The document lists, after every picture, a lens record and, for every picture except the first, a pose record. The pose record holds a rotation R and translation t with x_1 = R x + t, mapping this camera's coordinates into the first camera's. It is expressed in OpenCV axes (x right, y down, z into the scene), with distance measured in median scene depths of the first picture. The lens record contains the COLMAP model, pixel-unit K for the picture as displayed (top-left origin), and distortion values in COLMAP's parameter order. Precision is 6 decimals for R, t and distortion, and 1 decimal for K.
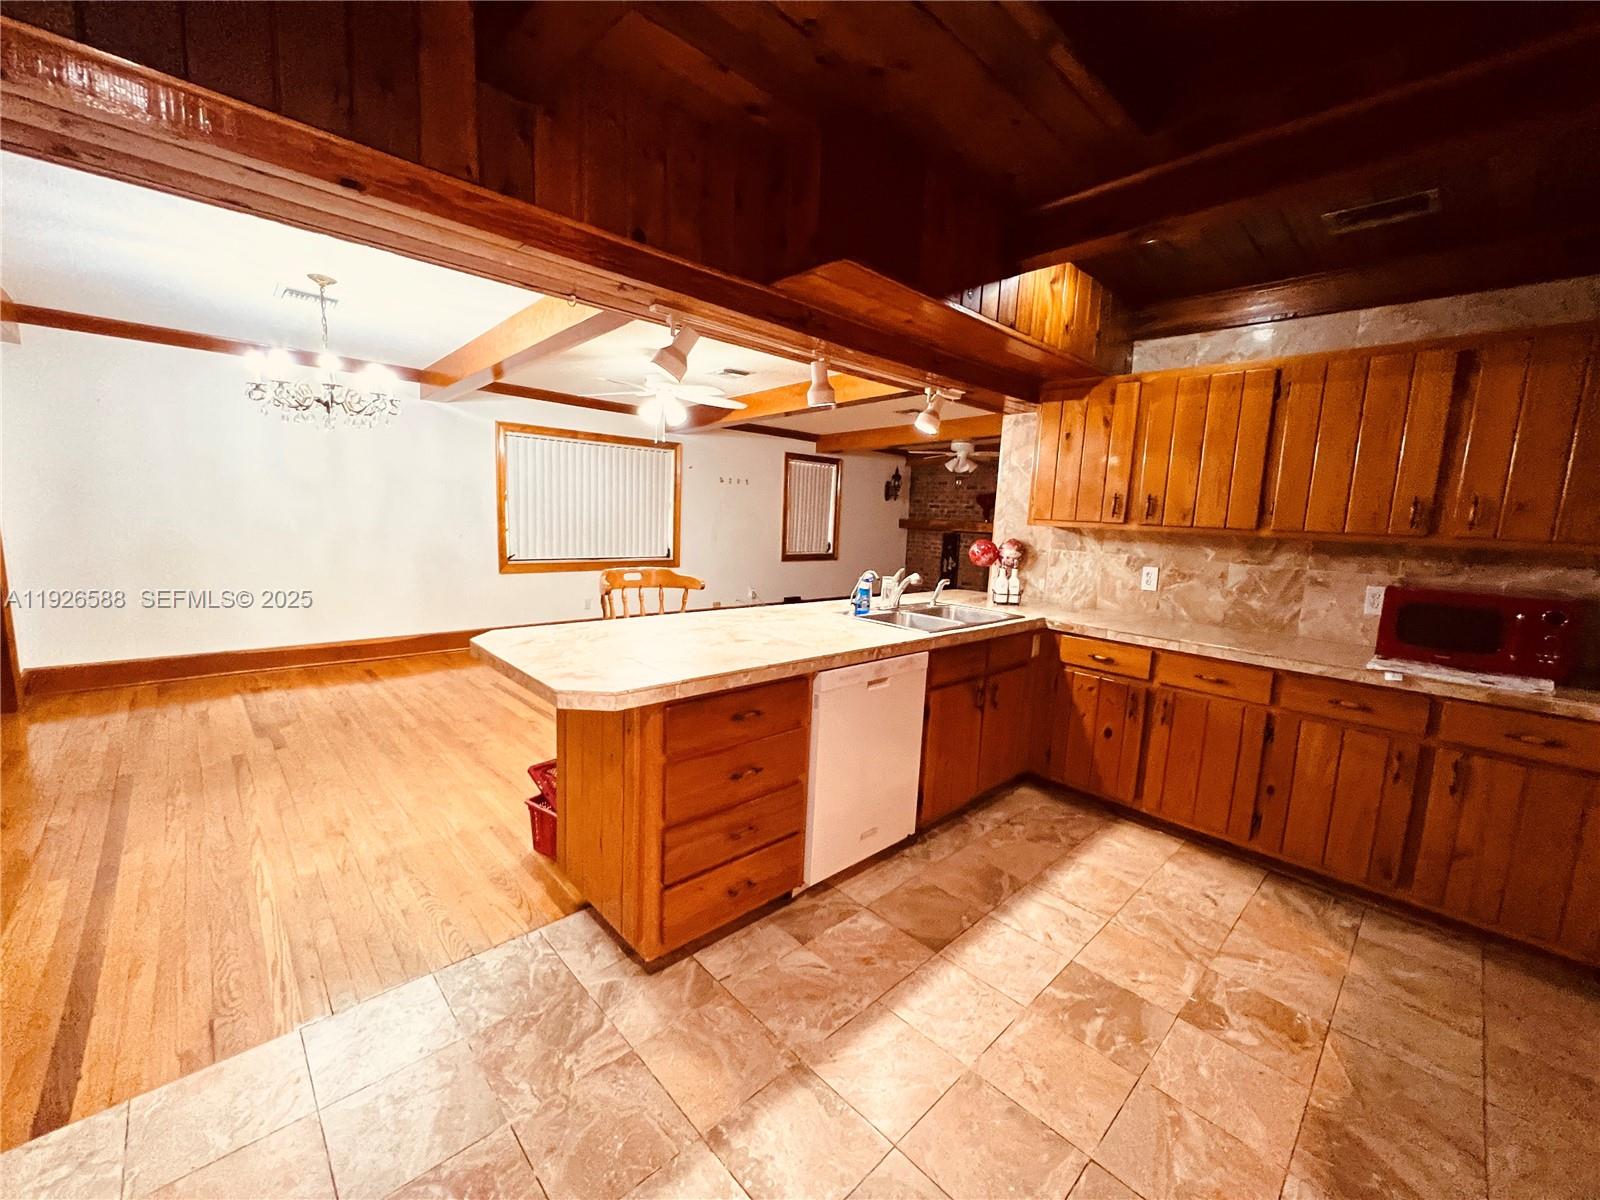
lens RADIAL K [[641.6, 0, 800.9], [0, 641.6, 596.7], [0, 0, 1]] dist [-0.001122, 0.000357]
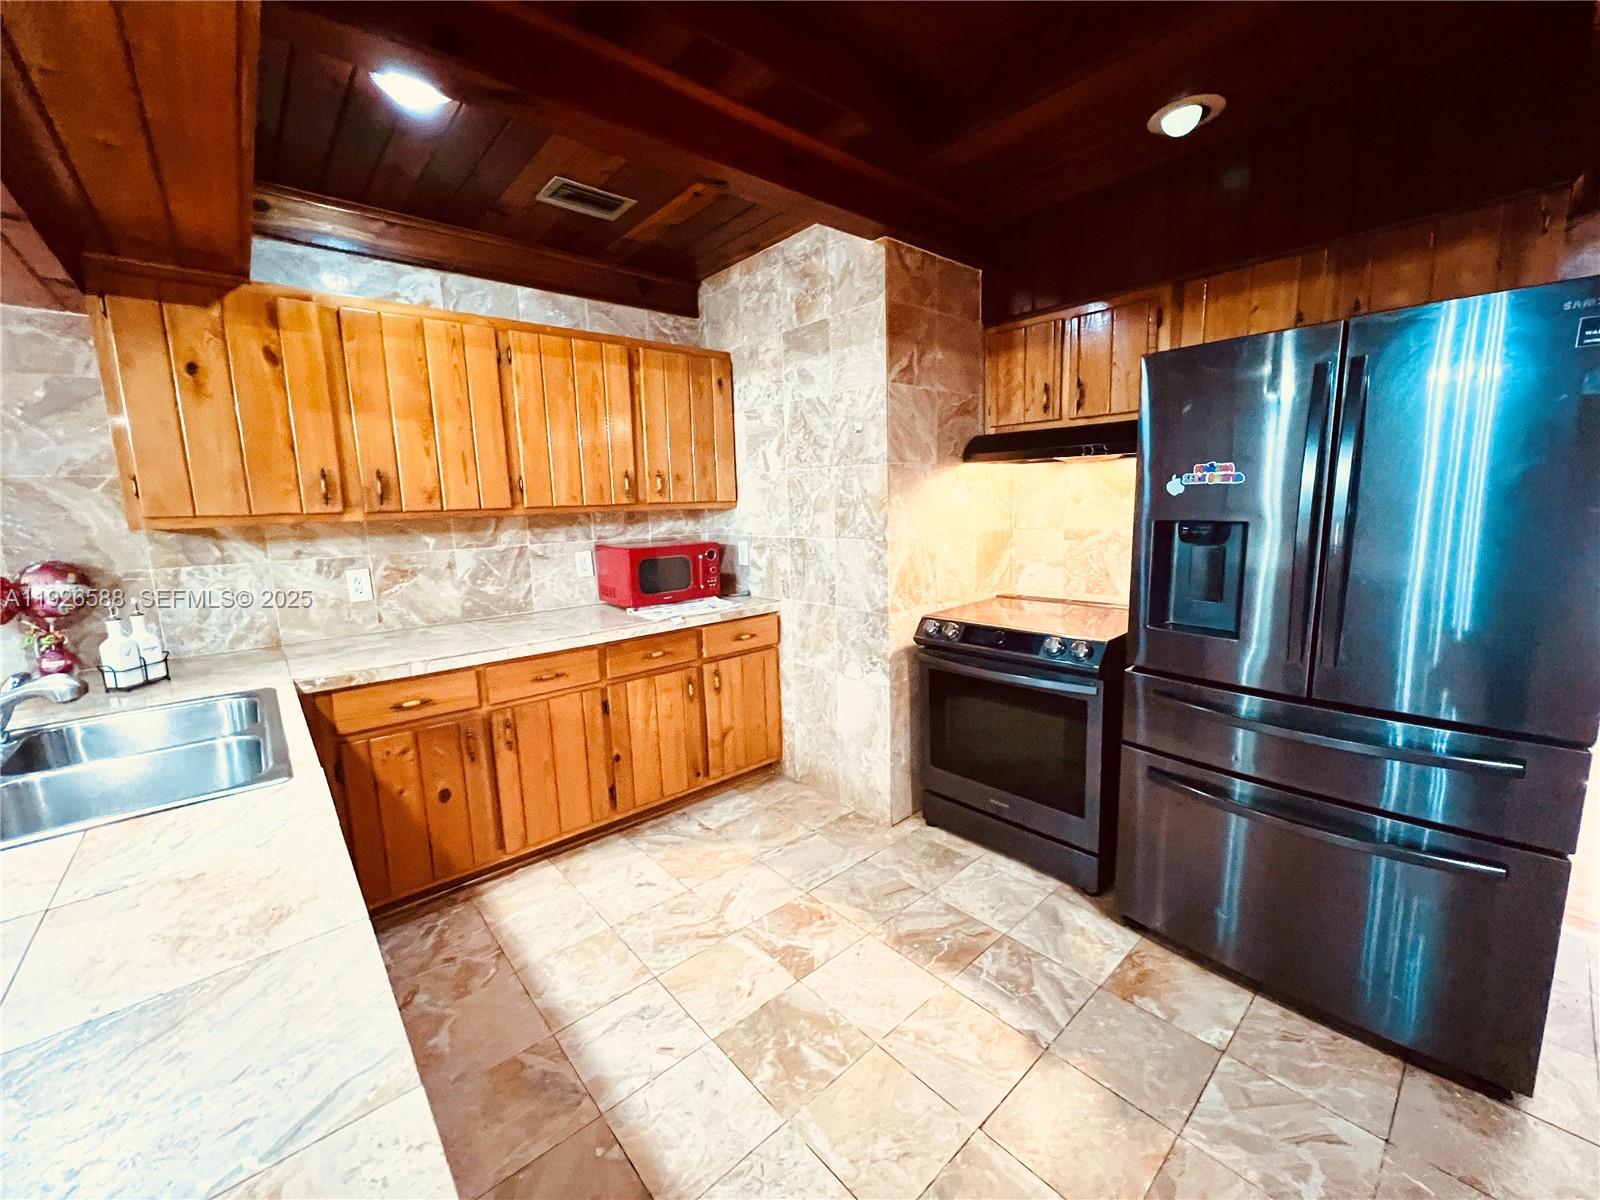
lens RADIAL K [[641.6, 0, 800.9], [0, 641.6, 596.7], [0, 0, 1]] dist [-0.001122, 0.000357]
pose [[0.039985, -0.200569, 0.978863, -0.187430], [0.160630, 0.968195, 0.191822, -0.087851], [-0.986204, 0.149565, 0.070931, 0.524611]]
